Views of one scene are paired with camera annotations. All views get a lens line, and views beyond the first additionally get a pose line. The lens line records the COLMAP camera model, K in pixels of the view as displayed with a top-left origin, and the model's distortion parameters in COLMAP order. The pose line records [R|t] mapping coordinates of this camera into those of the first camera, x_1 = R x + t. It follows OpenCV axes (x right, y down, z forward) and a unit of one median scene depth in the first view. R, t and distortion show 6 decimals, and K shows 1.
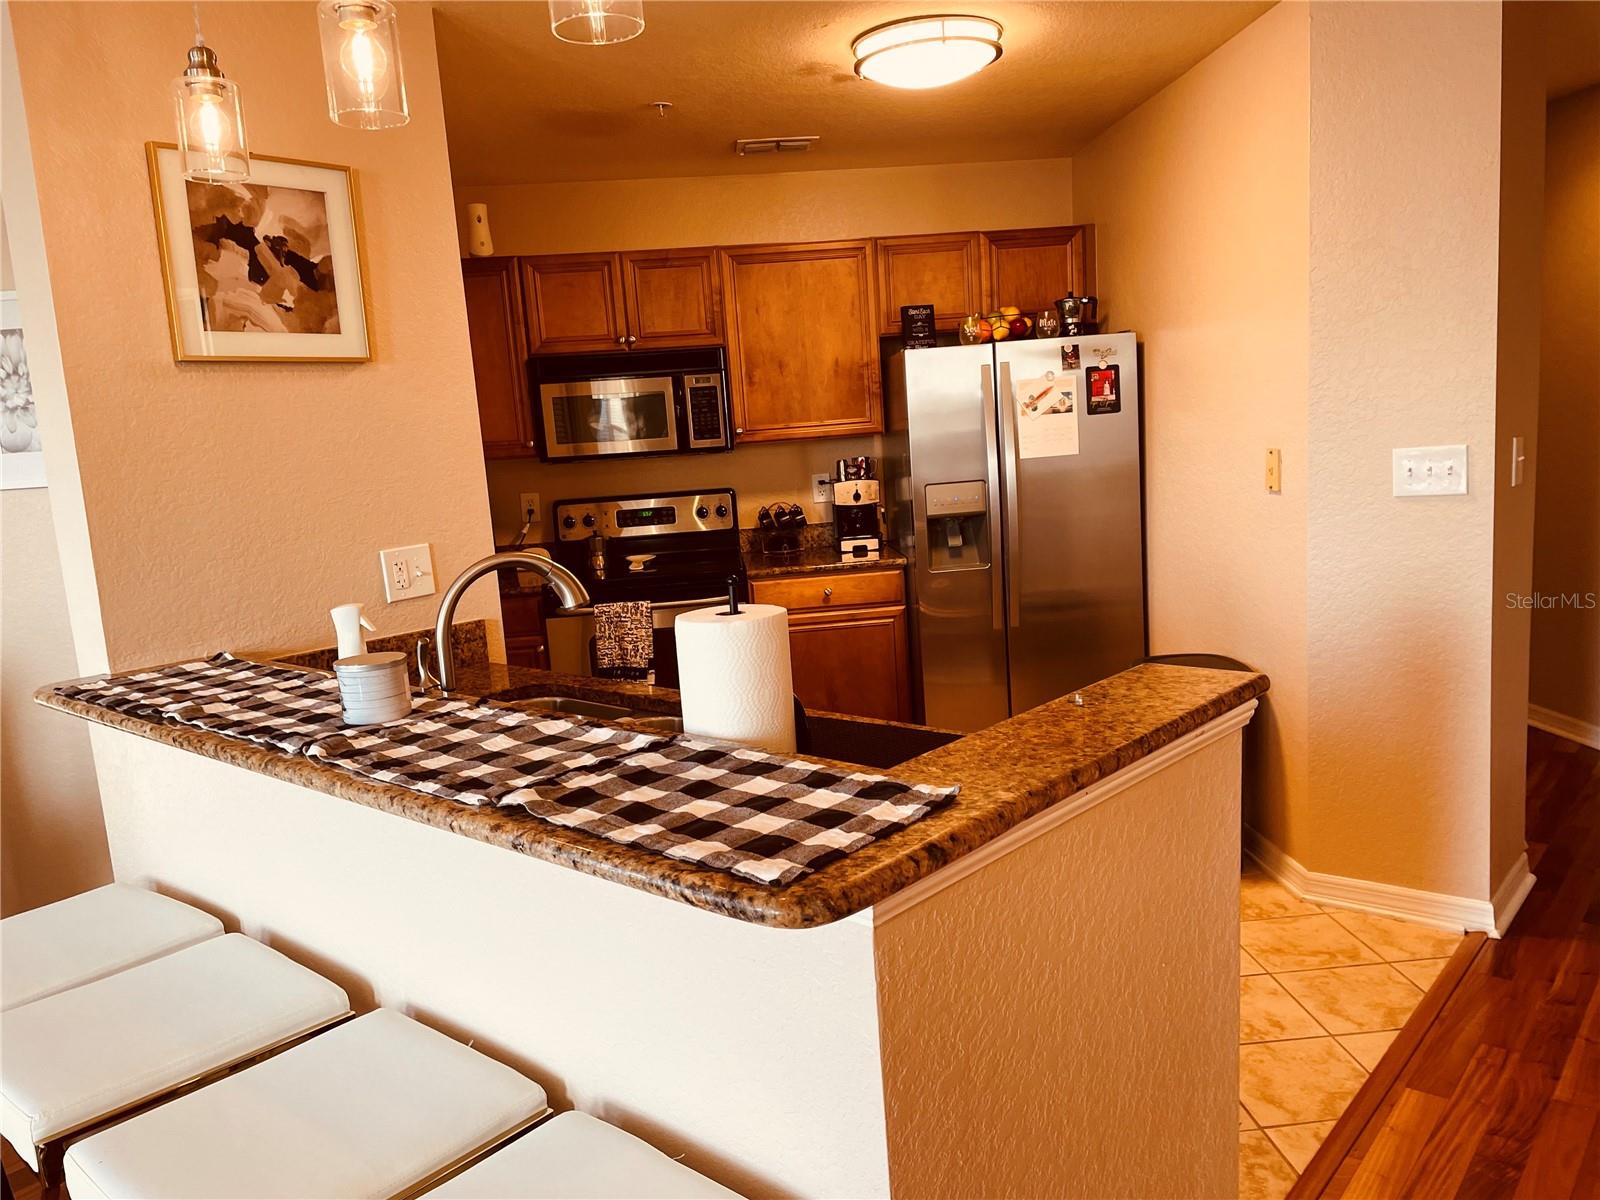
lens RADIAL K [[1218.7, 0, 797.1], [0, 1218.7, 599.3], [0, 0, 1]] dist [0.087218, -0.108142]
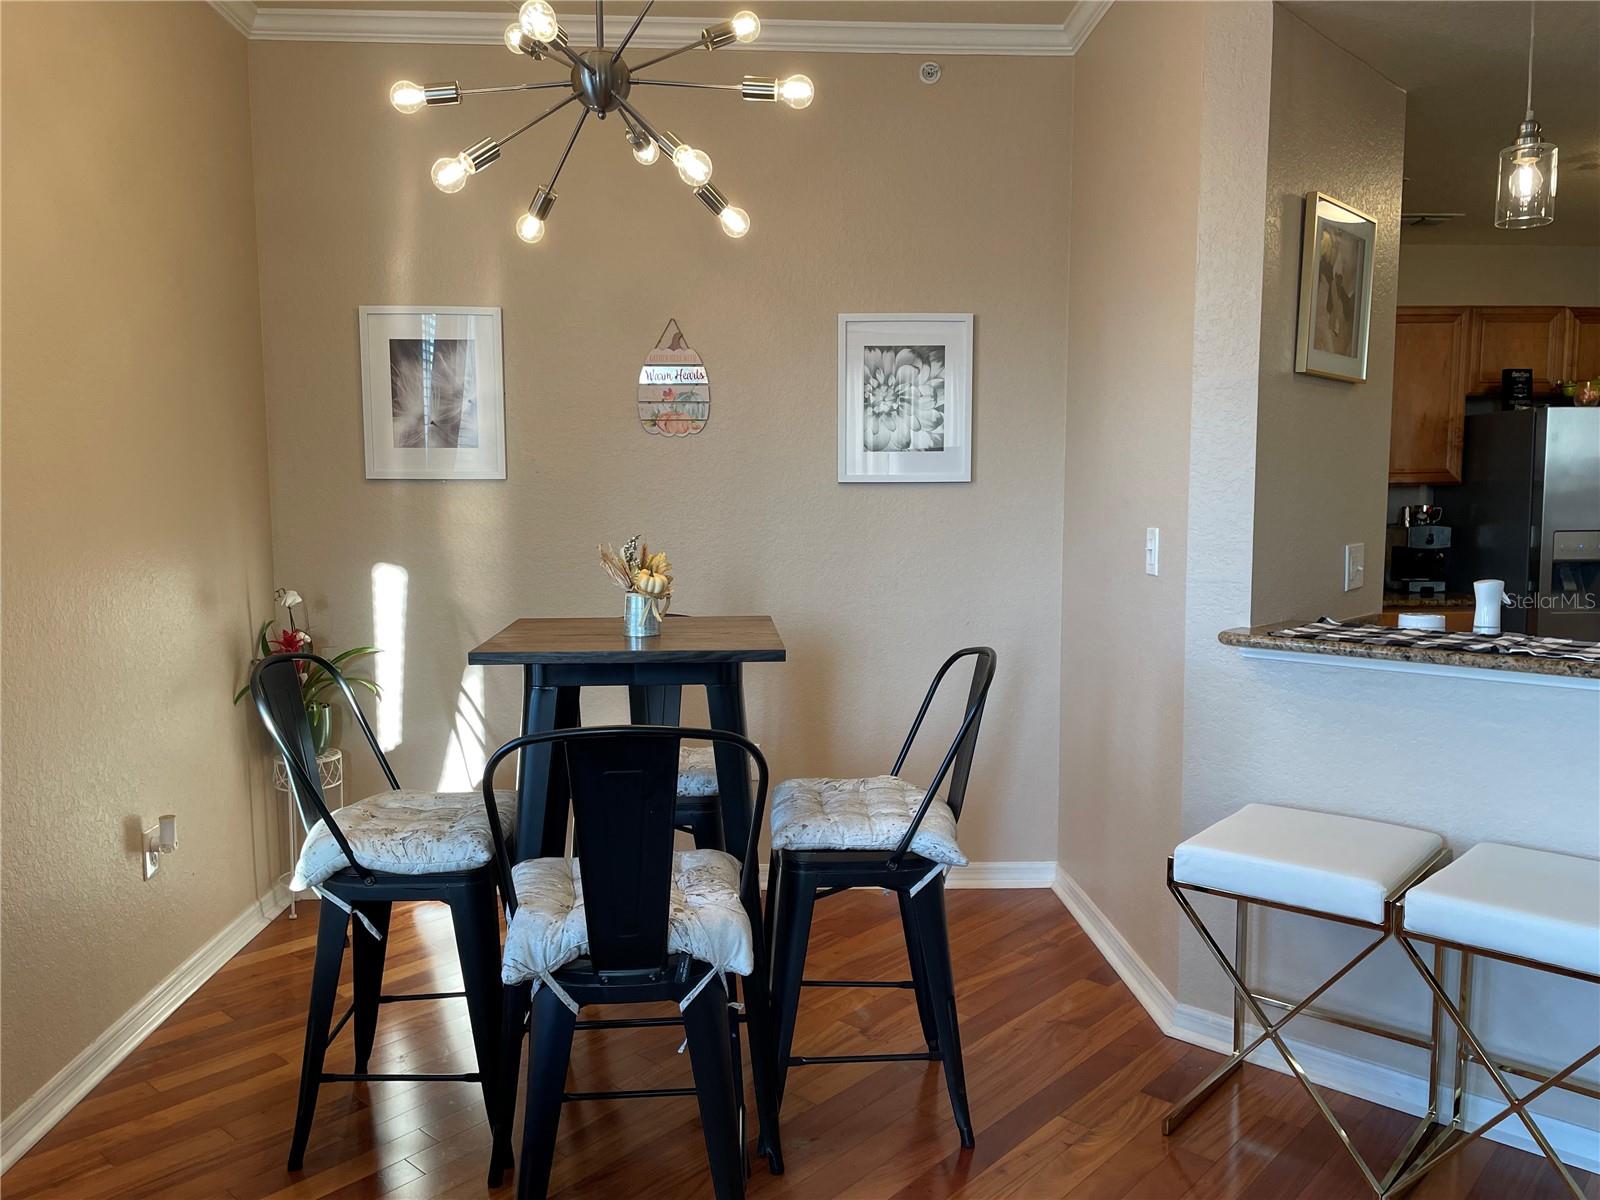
lens RADIAL K [[1218.7, 0, 795.1], [0, 1218.7, 607.9], [0, 0, 1]] dist [0.087218, -0.108142]
pose [[0.997613, 0.063610, -0.026875, -0.515192], [-0.064823, 0.996791, -0.046956, 0.066632], [0.023802, 0.048586, 0.998535, -0.105648]]
